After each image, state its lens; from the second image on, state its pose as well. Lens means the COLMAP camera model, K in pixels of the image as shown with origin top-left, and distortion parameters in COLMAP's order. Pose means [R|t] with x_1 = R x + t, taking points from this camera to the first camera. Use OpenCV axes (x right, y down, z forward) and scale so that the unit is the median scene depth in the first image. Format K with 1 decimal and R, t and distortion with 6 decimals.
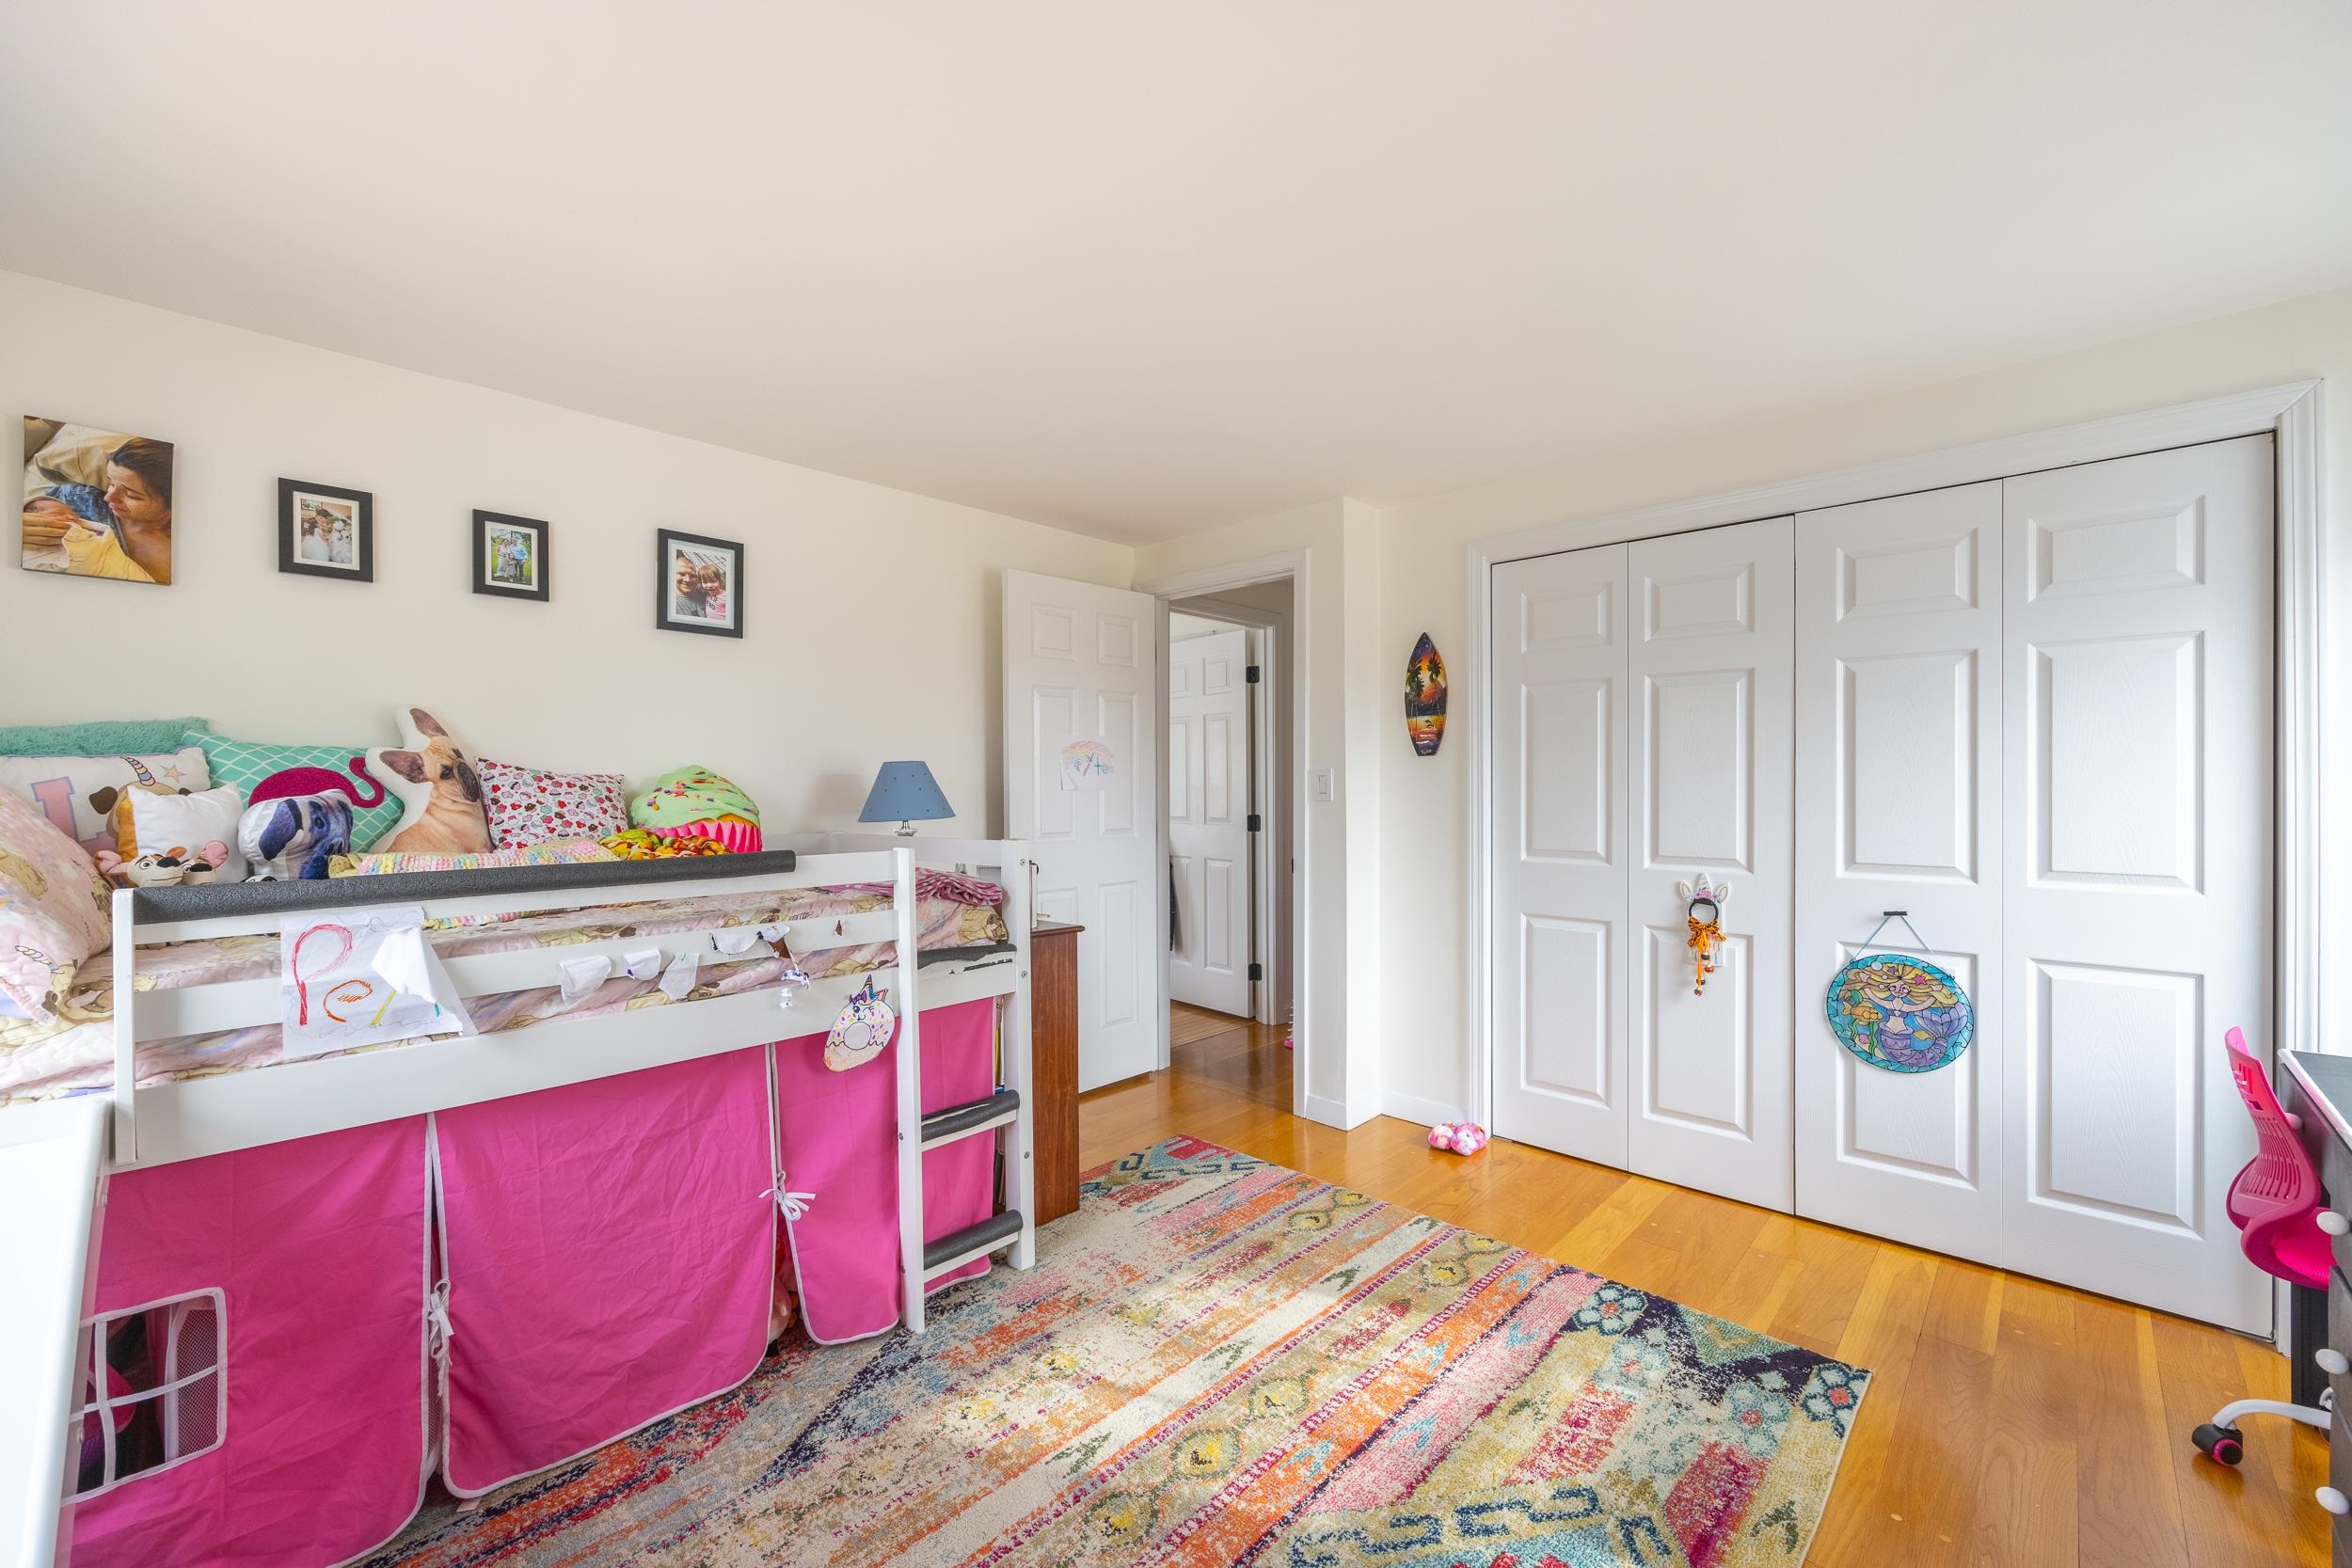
lens RADIAL K [[944.6, 0, 1166.7], [0, 944.6, 785.3], [0, 0, 1]] dist [-0.002007, 0.000411]
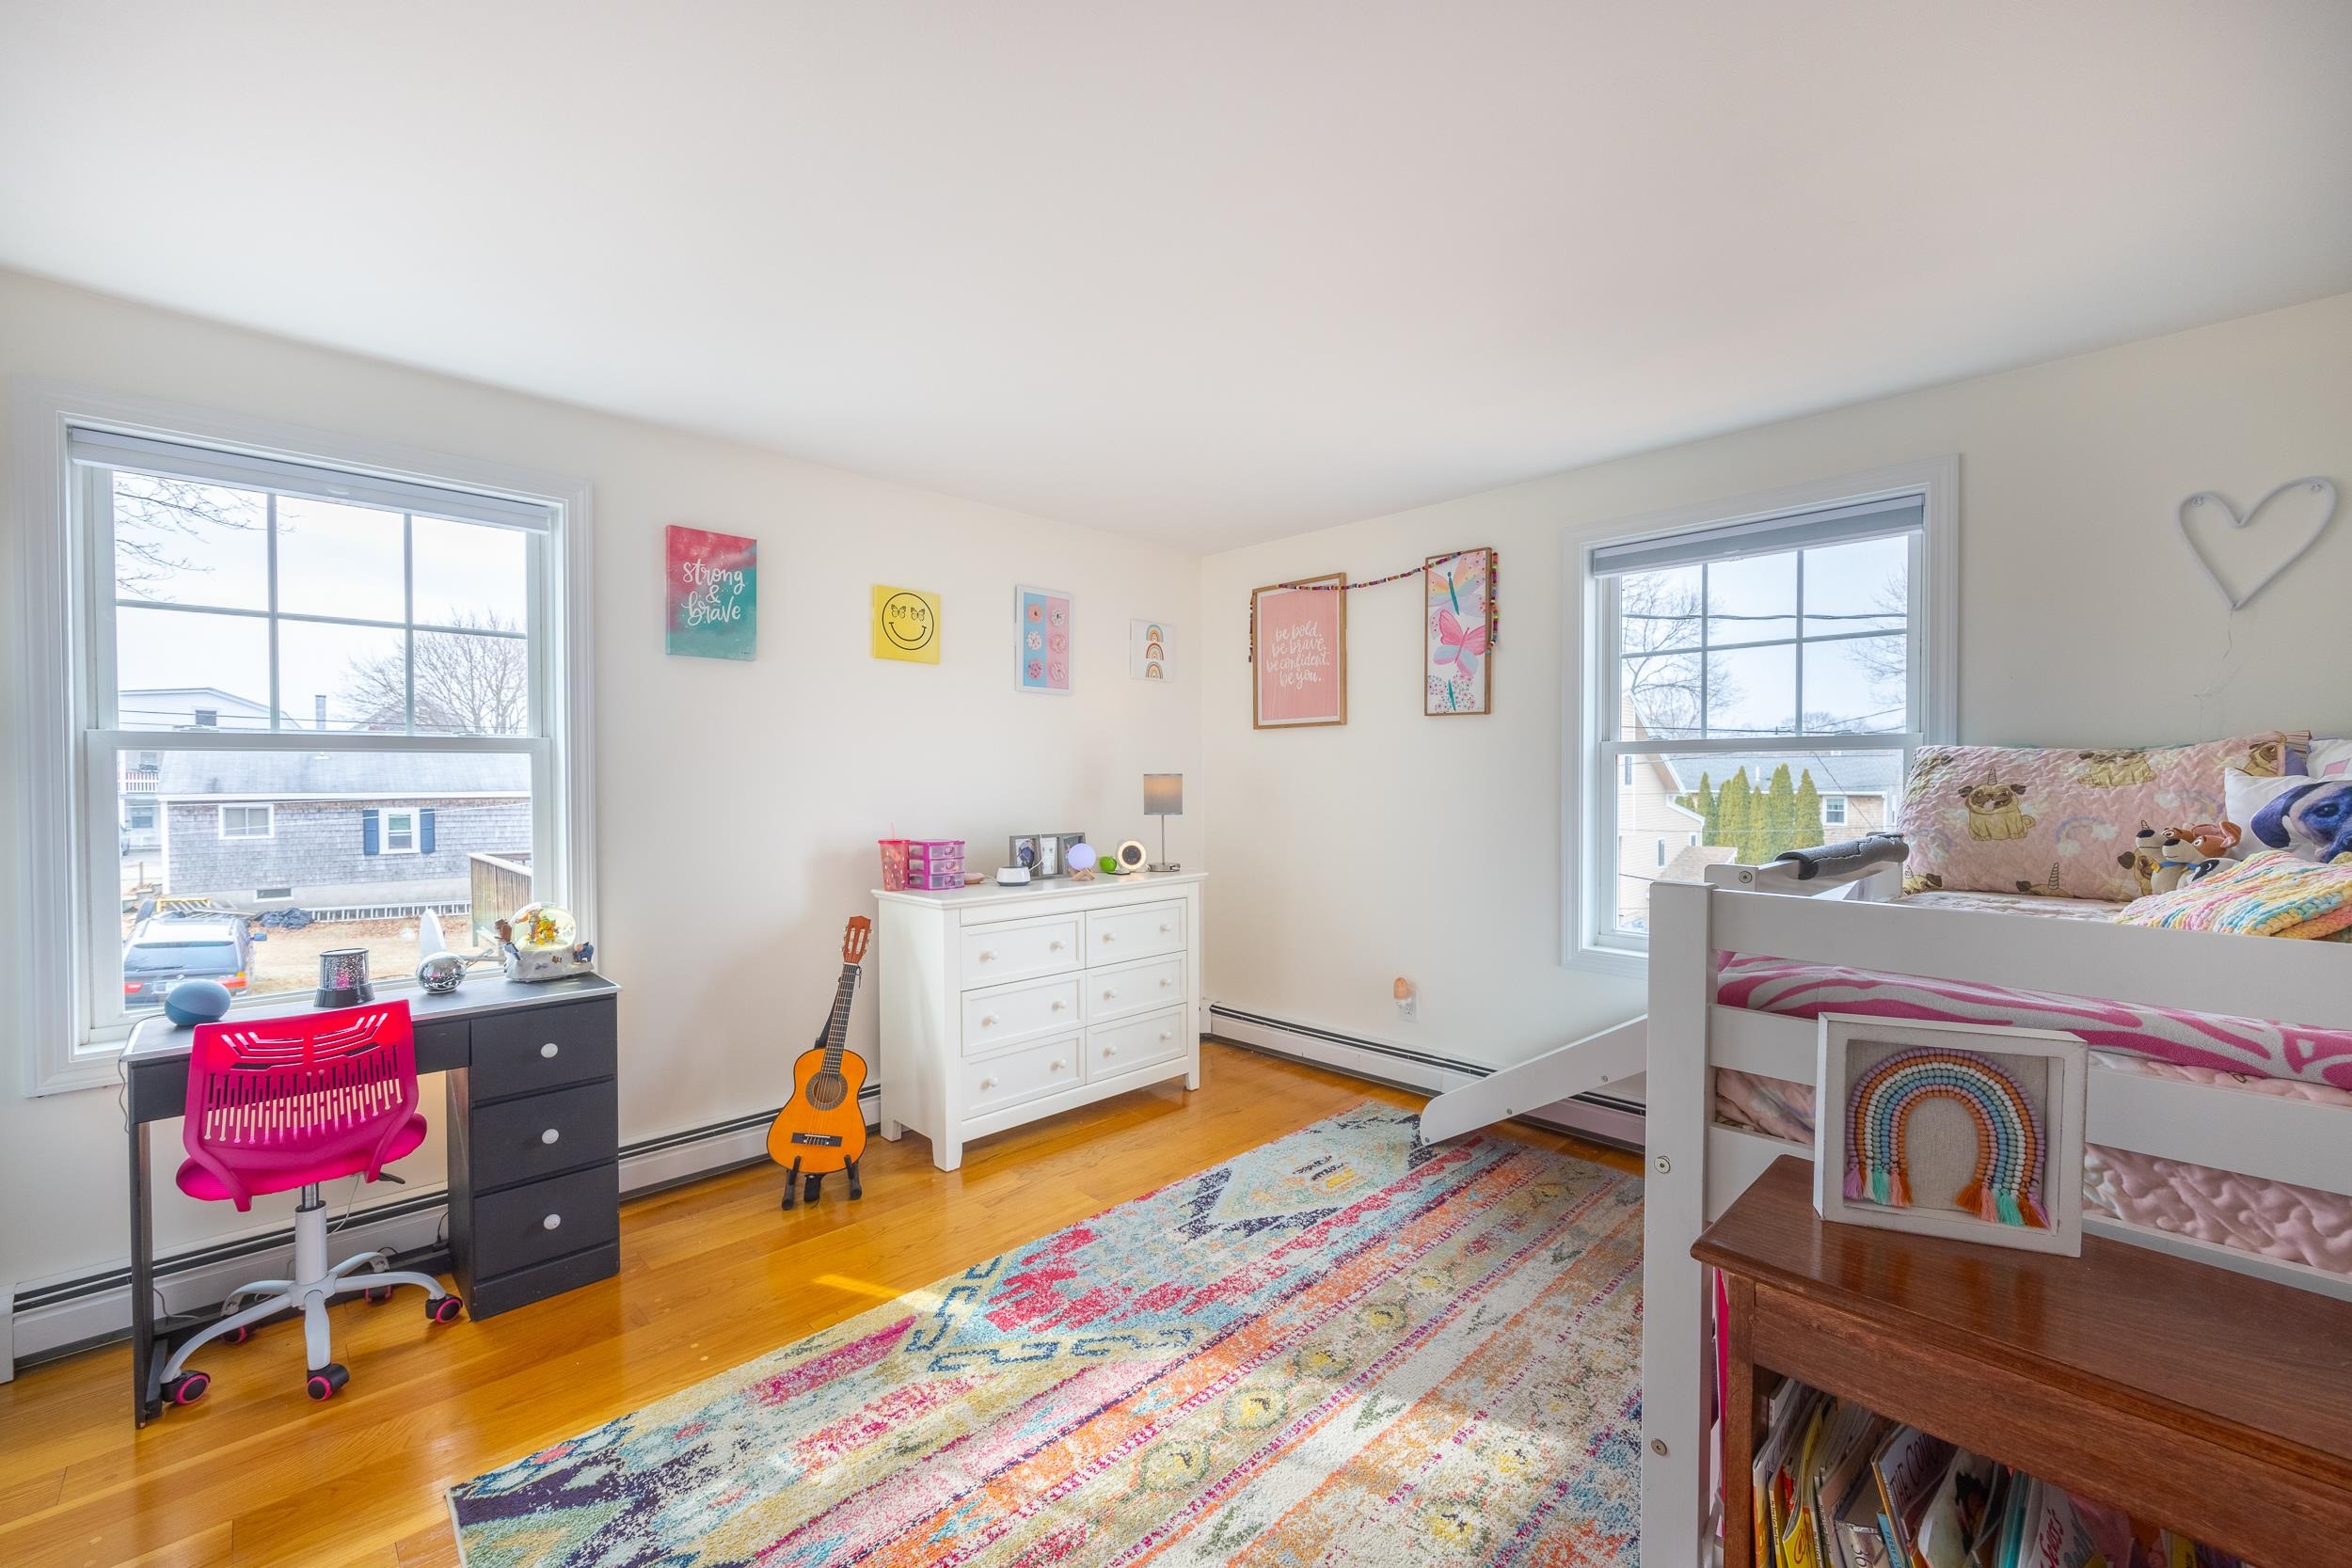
lens RADIAL K [[944.6, 0, 1166.5], [0, 944.6, 785.6], [0, 0, 1]] dist [-0.002007, 0.000411]
pose [[-0.999401, 0.005817, 0.034103, 0.086972], [0.005977, 0.999972, 0.004583, 0.007772], [-0.034075, 0.004784, -0.999408, 1.762532]]
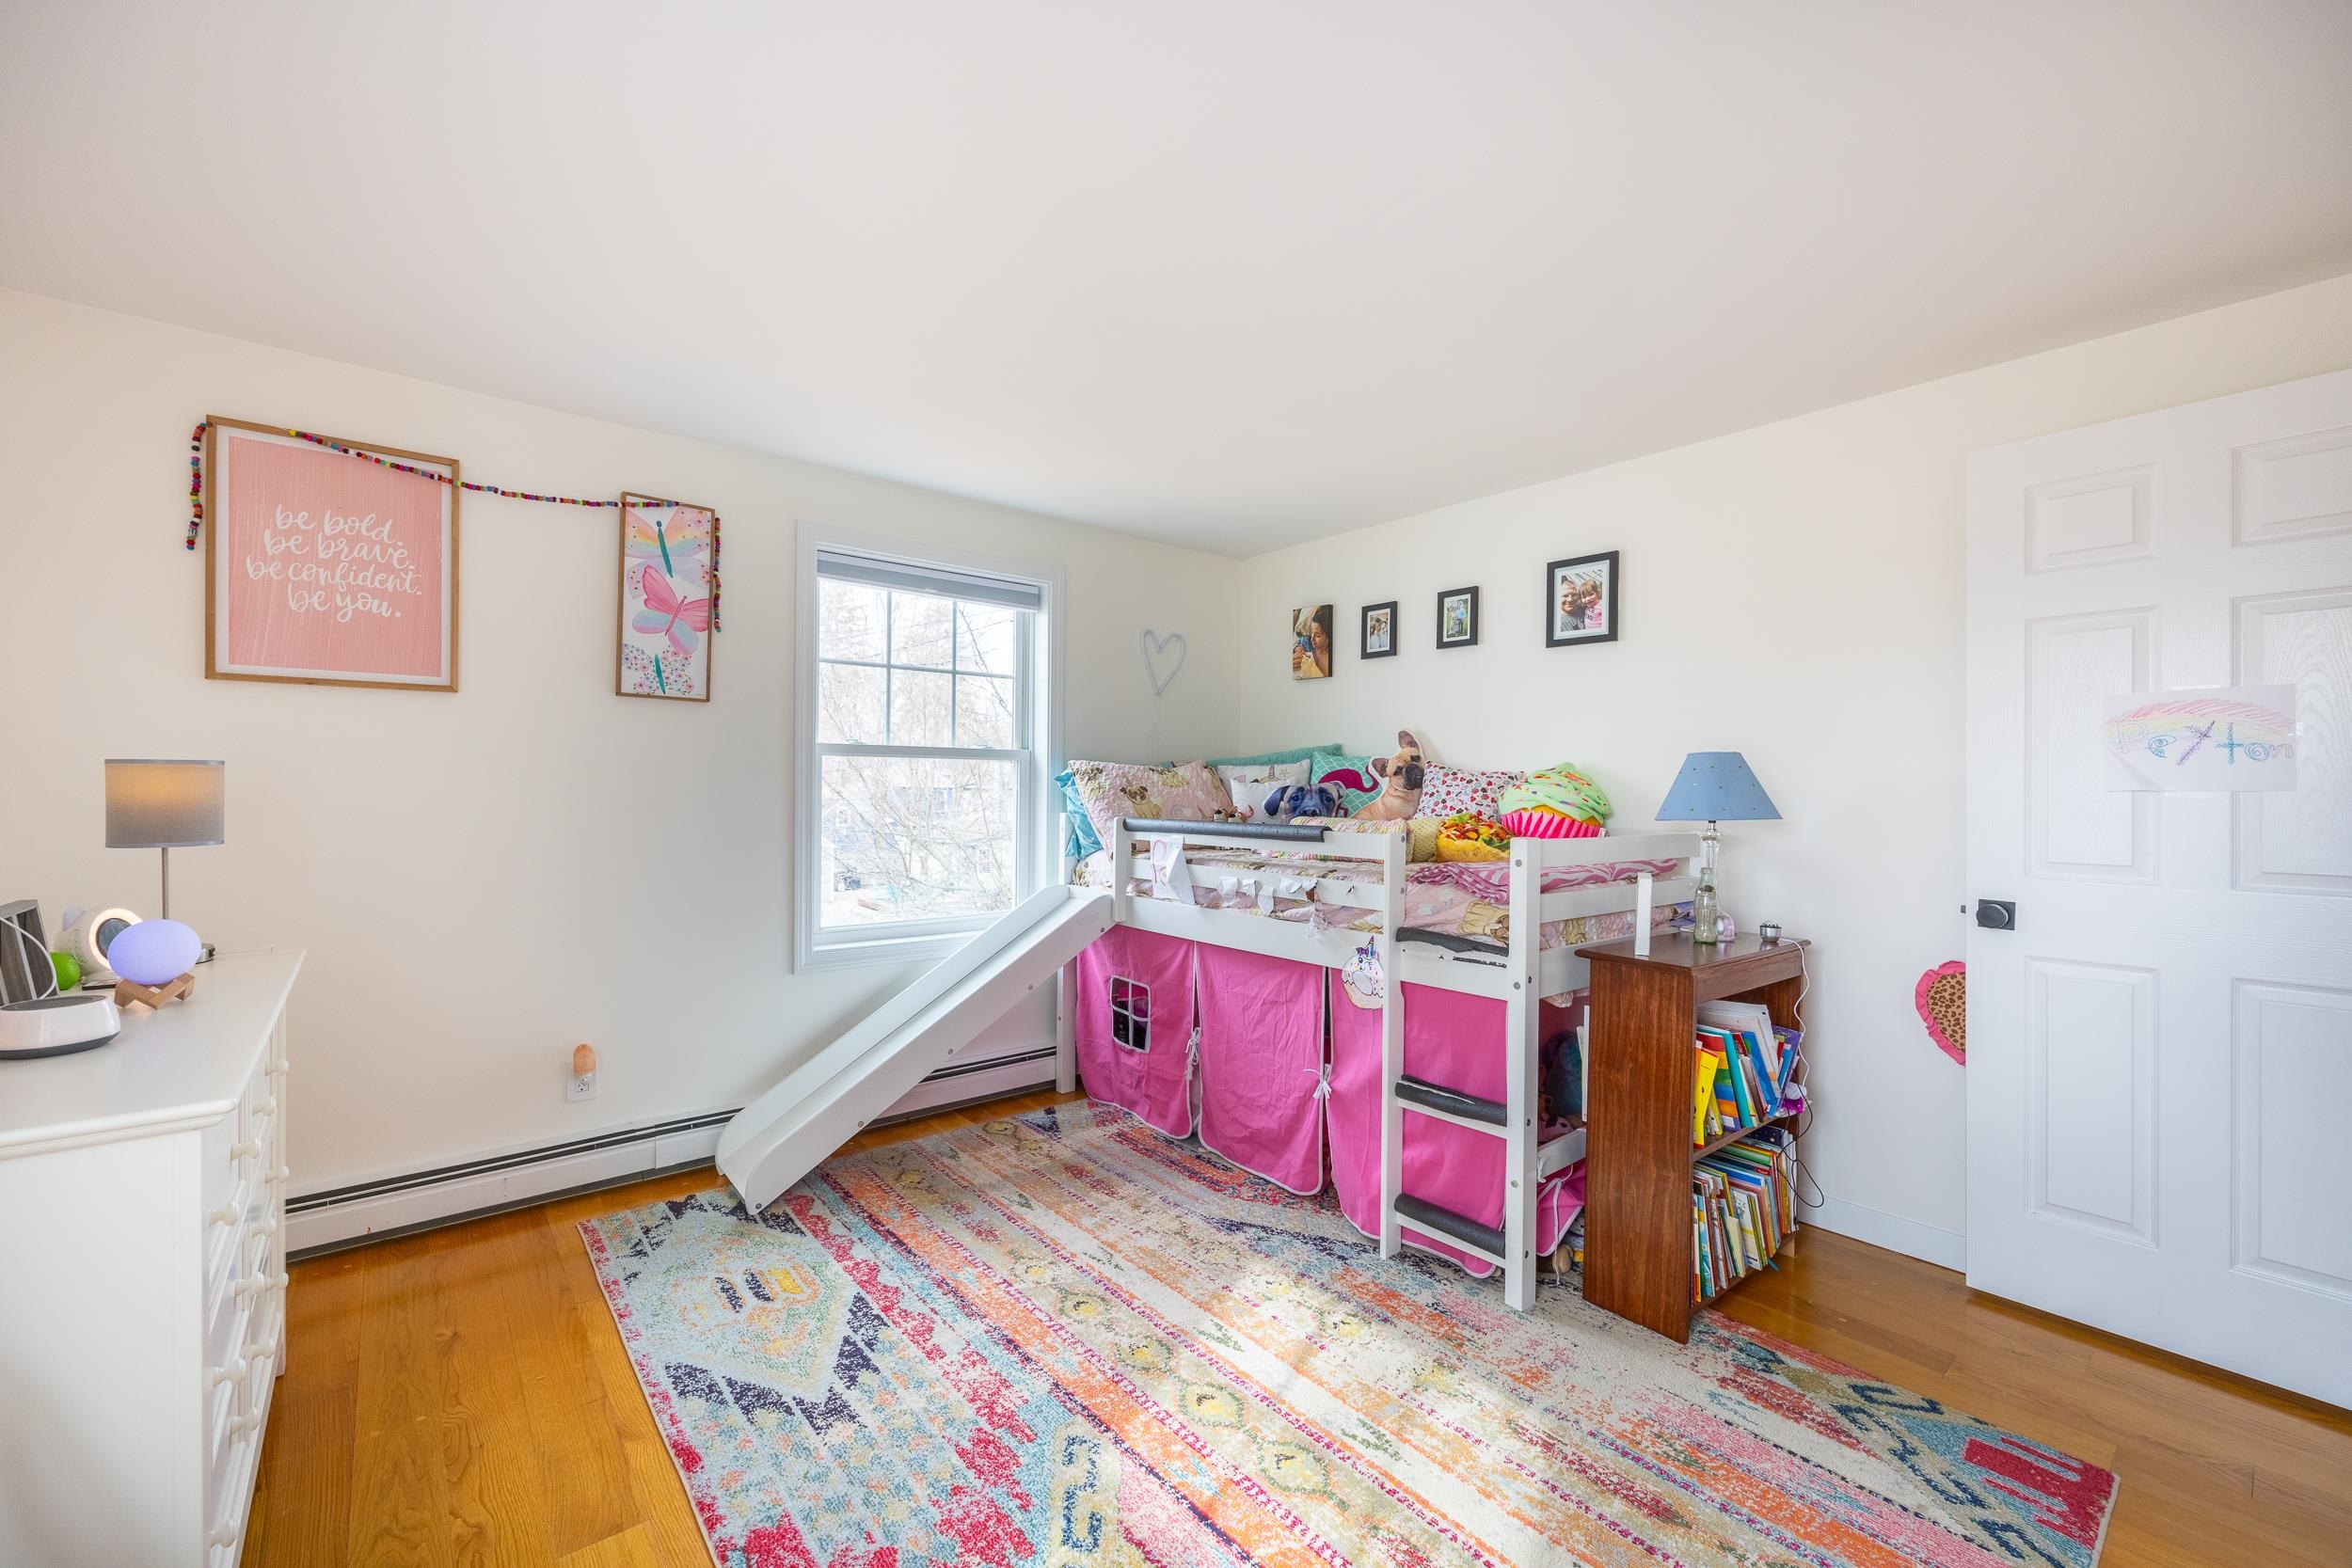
lens RADIAL K [[944.6, 0, 1182.3], [0, 944.6, 784.9], [0, 0, 1]] dist [-0.002007, 0.000411]
pose [[-0.108474, 0.004962, -0.994087, 0.944685], [-0.007794, 0.999953, 0.005841, 0.003526], [0.994069, 0.008381, -0.108430, 0.925836]]
